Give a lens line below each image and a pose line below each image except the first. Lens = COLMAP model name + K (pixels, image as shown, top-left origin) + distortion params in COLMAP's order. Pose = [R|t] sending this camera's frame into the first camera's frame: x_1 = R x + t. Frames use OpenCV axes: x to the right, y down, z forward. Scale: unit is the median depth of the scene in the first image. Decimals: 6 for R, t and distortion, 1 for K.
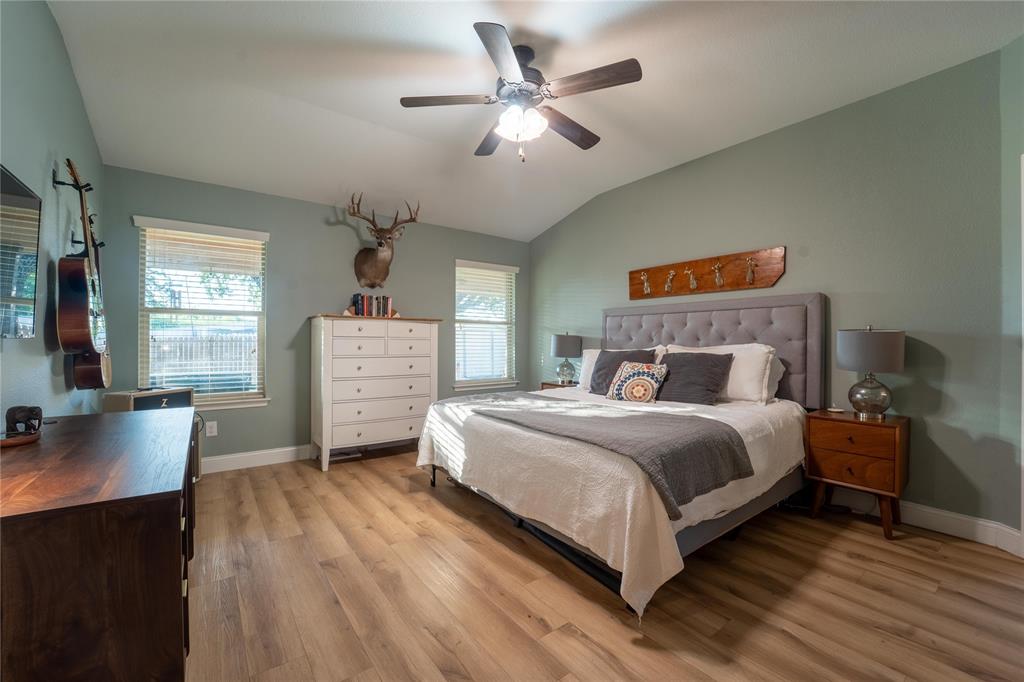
lens RADIAL K [[415.1, 0, 512.0], [0, 415.1, 341.0], [0, 0, 1]] dist [-0.022160, 0.000457]
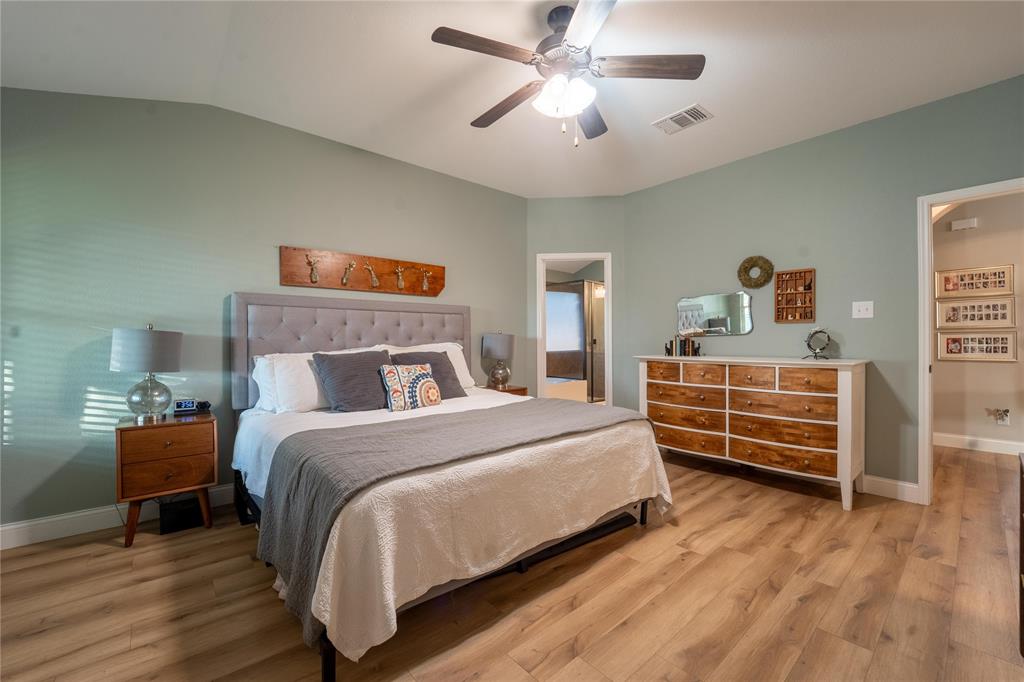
lens RADIAL K [[415.1, 0, 512.0], [0, 415.1, 341.0], [0, 0, 1]] dist [-0.022160, 0.000457]
pose [[-0.069105, -0.002366, 0.997607, -0.736938], [0.002089, 0.999995, 0.002516, -0.001766], [-0.997607, 0.002258, -0.069100, 1.009688]]
